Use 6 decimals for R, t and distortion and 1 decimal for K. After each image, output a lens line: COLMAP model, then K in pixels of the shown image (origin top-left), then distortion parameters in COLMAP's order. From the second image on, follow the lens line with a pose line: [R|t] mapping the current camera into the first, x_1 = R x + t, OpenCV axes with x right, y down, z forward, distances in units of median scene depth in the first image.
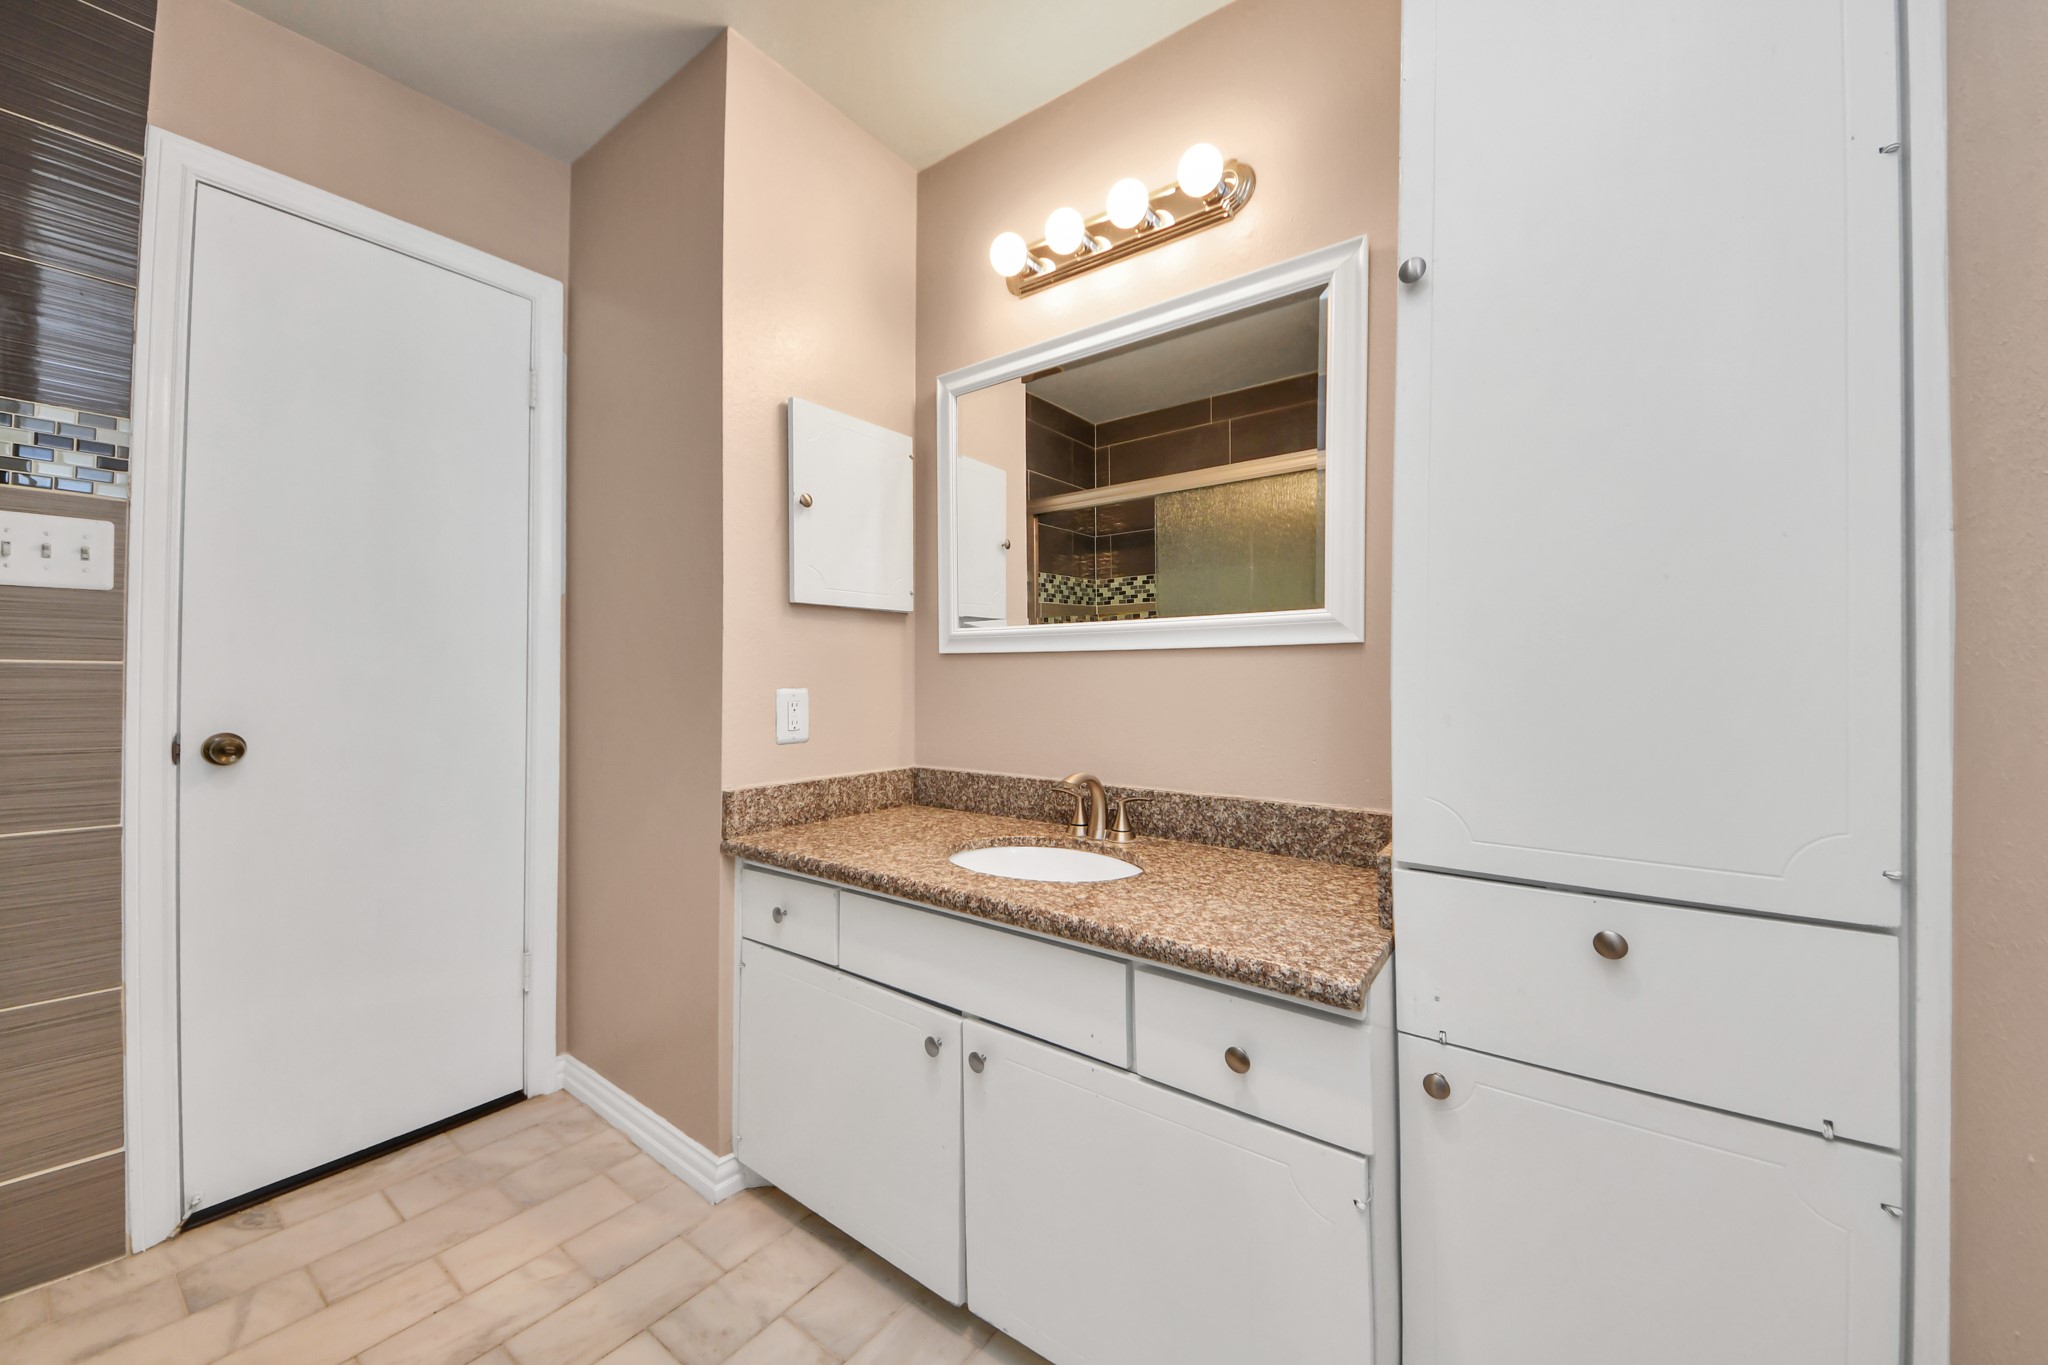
lens RADIAL K [[738.2, 0, 1015.2], [0, 738.2, 661.3], [0, 0, 1]] dist [0.027020, -0.018241]
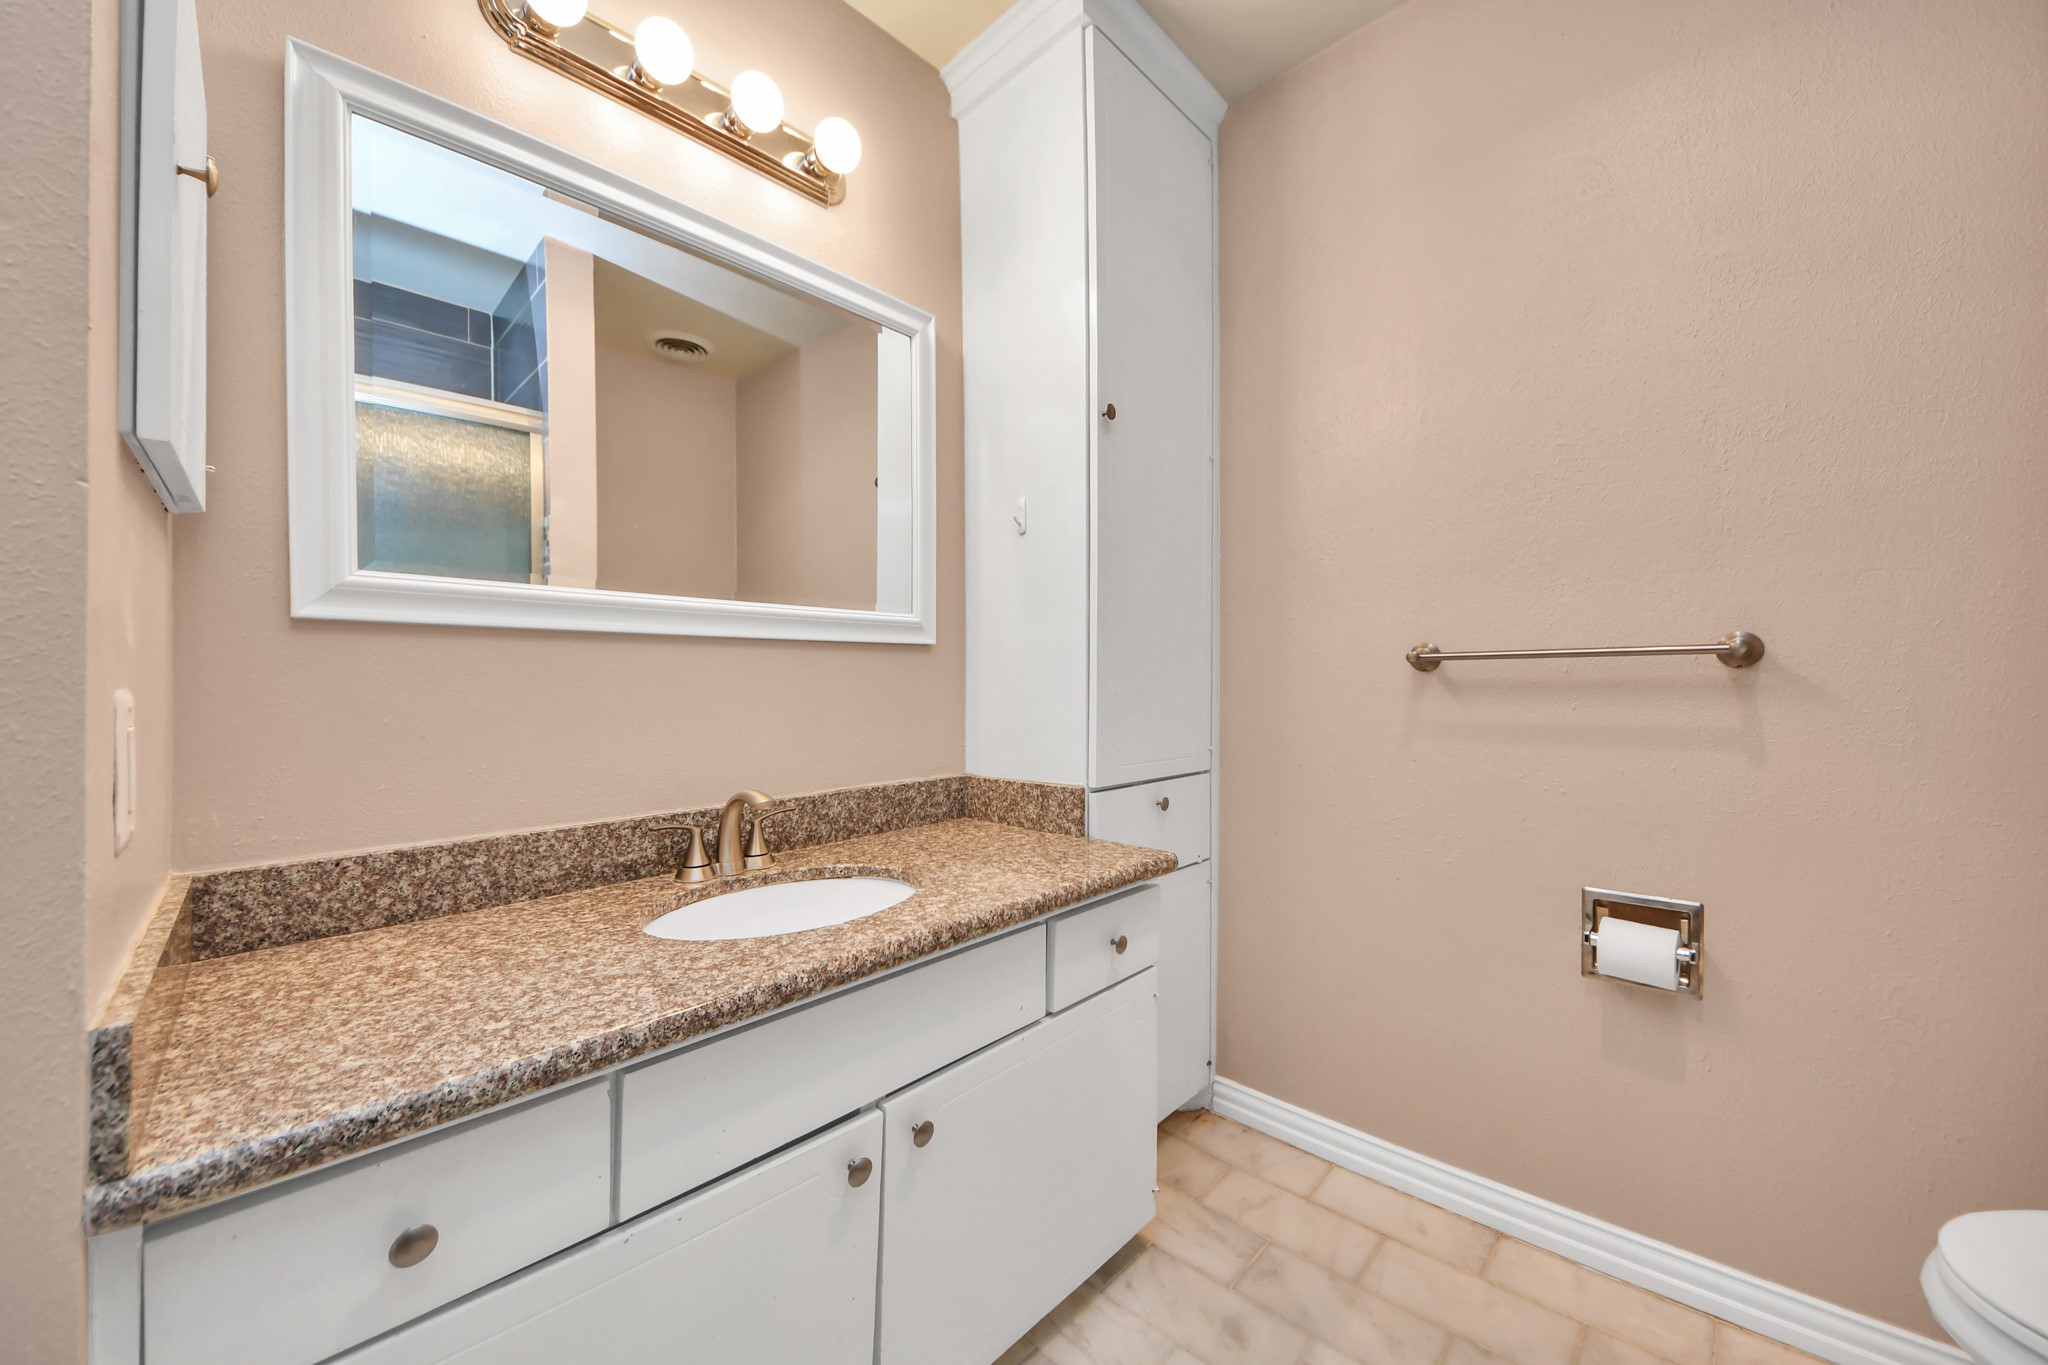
lens RADIAL K [[738.2, 0, 1015.2], [0, 738.2, 661.3], [0, 0, 1]] dist [0.027020, -0.018241]
pose [[0.139144, 0.021904, 0.990030, -0.753956], [-0.015607, 0.999680, -0.019924, 0.025074], [-0.990149, -0.012680, 0.139442, 0.684670]]
